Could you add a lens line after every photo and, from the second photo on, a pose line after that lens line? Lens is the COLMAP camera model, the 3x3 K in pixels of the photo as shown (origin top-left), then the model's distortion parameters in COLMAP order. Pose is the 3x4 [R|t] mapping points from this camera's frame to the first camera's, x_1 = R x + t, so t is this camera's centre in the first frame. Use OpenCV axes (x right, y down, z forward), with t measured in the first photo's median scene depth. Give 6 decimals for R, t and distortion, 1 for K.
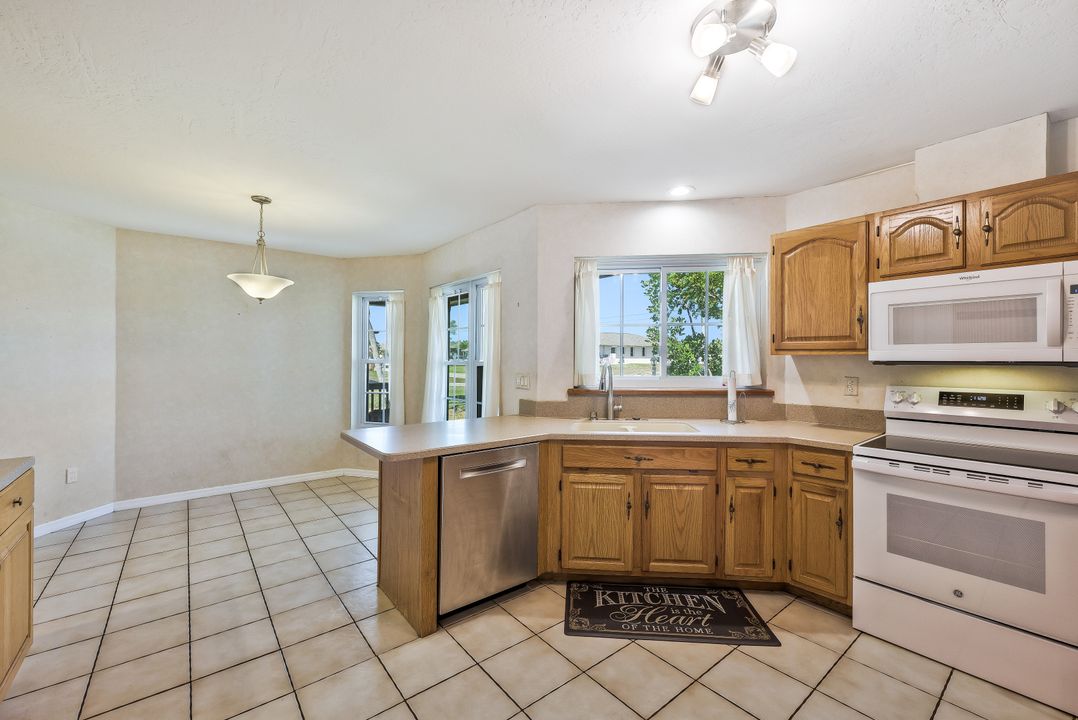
lens RADIAL K [[442.9, 0, 533.0], [0, 442.9, 355.3], [0, 0, 1]] dist [0.003322, 0.000412]
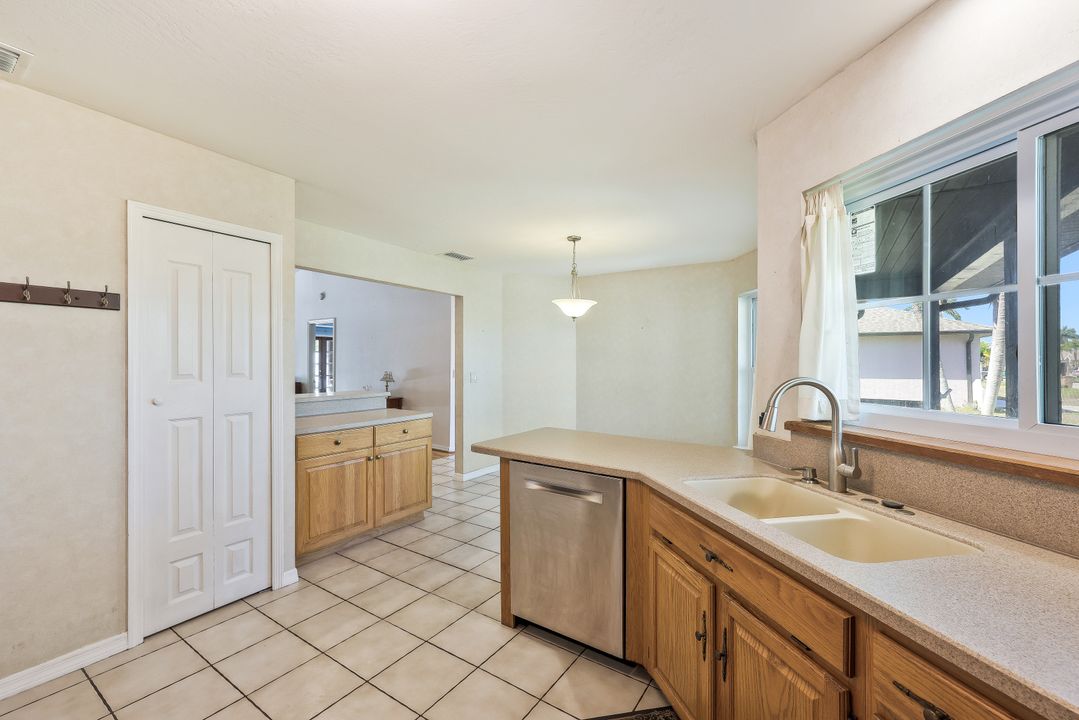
lens RADIAL K [[443.3, 0, 535.8], [0, 443.3, 365.6], [0, 0, 1]] dist [0.003322, 0.000412]
pose [[0.305926, 0.008226, -0.952020, 0.585409], [-0.002352, 0.999966, 0.007885, -0.001005], [0.952052, -0.000173, 0.305935, 0.546762]]
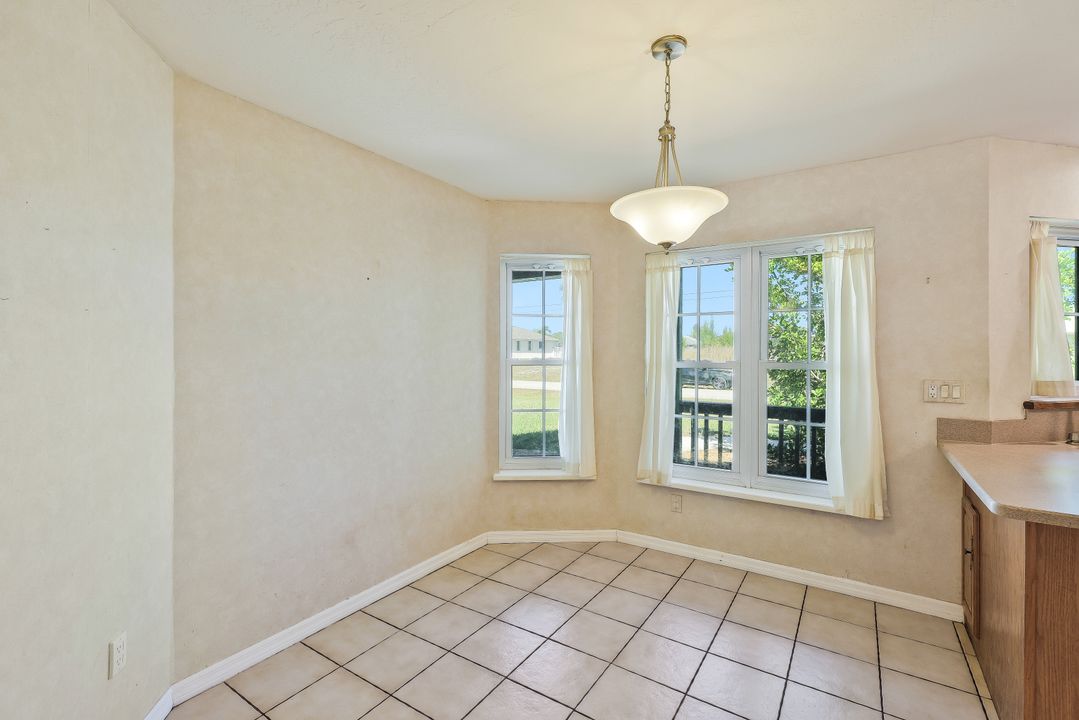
lens RADIAL K [[478.7, 0, 540.3], [0, 478.7, 350.8], [0, 0, 1]] dist [0.003738, 0.000447]
pose [[0.948866, -0.001246, 0.315678, -0.984103], [0.000371, 0.999996, 0.002833, -0.009015], [-0.315680, -0.002571, 0.948862, 0.564441]]
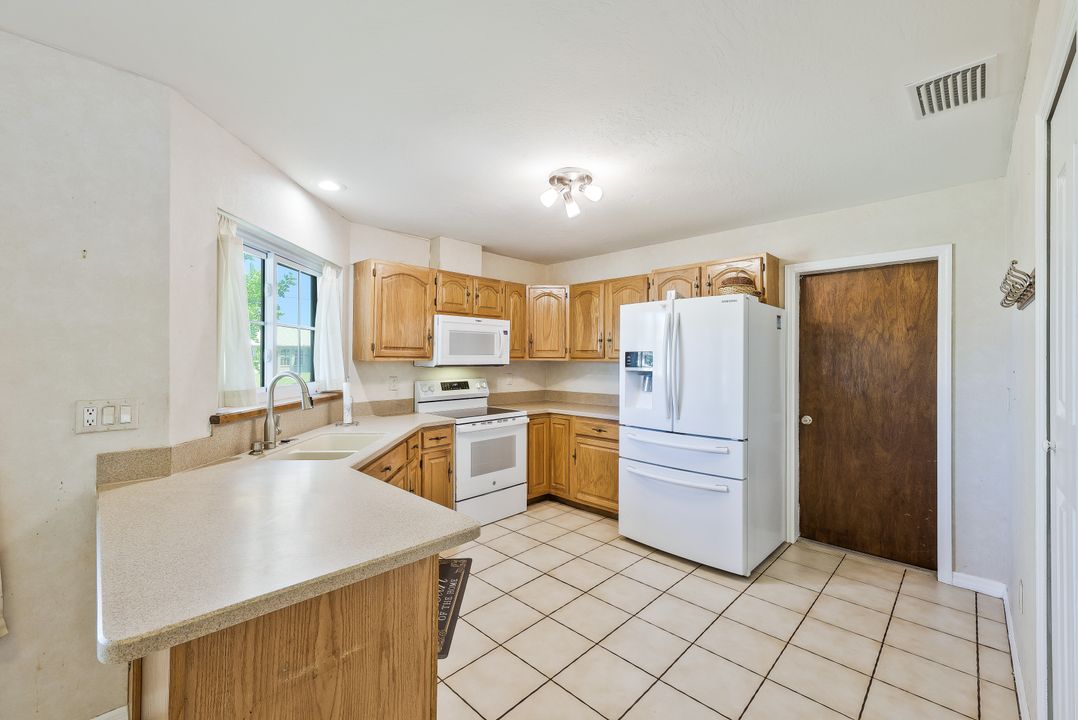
lens RADIAL K [[442.9, 0, 535.3], [0, 442.9, 357.7], [0, 0, 1]] dist [0.003322, 0.000412]
pose [[-0.118713, 0.002663, 0.992925, -0.650719], [-0.005802, 0.999977, -0.003375, -0.007610], [-0.992912, -0.006161, -0.118694, 0.681646]]
